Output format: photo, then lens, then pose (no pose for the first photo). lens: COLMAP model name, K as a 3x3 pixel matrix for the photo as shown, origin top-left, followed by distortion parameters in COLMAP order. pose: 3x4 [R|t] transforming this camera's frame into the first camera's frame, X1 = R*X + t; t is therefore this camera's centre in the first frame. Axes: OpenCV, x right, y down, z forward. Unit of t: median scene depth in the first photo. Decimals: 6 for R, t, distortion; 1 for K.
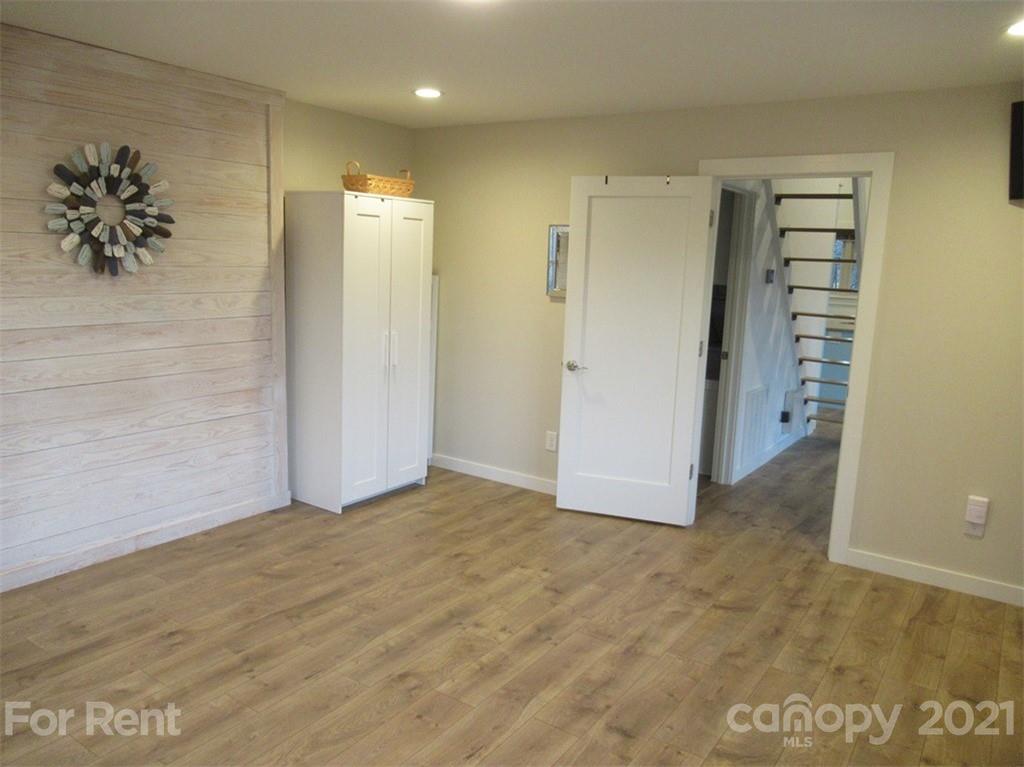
lens RADIAL K [[763.0, 0, 510.3], [0, 763.0, 384.6], [0, 0, 1]] dist [-0.004952, -0.003881]
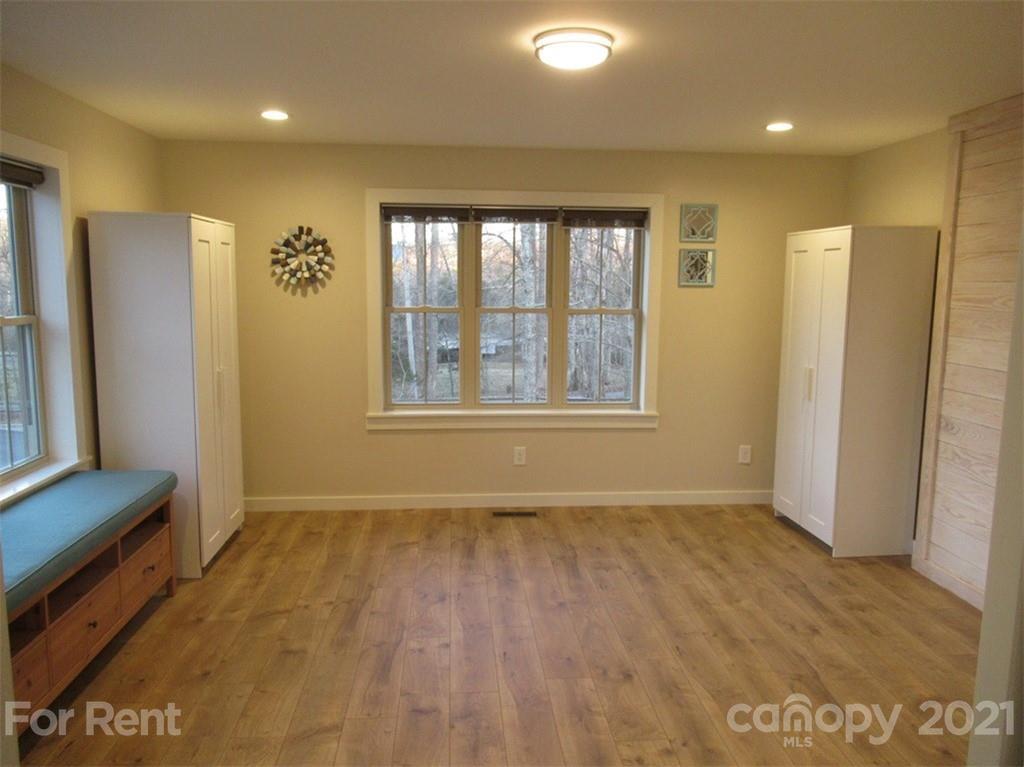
lens RADIAL K [[763.0, 0, 510.3], [0, 763.0, 384.6], [0, 0, 1]] dist [-0.004952, -0.003881]
pose [[-0.776576, 0.042424, -0.628593, 0.519933], [-0.144482, 0.959148, 0.243229, -0.199054], [0.613233, 0.279706, -0.738722, 1.274456]]
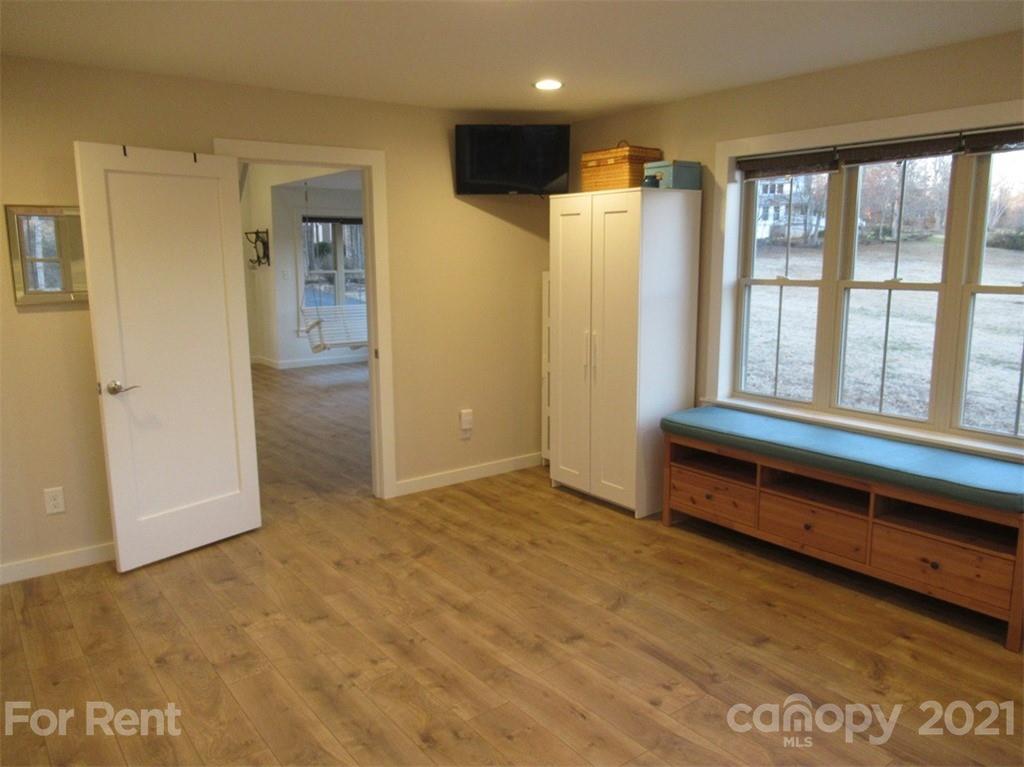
lens RADIAL K [[763.0, 0, 510.3], [0, 763.0, 384.6], [0, 0, 1]] dist [-0.004952, -0.003881]
pose [[0.313379, -0.199094, 0.928523, -0.668293], [0.179314, 0.972592, 0.148024, -0.092169], [-0.932545, 0.120110, 0.340490, 0.465236]]
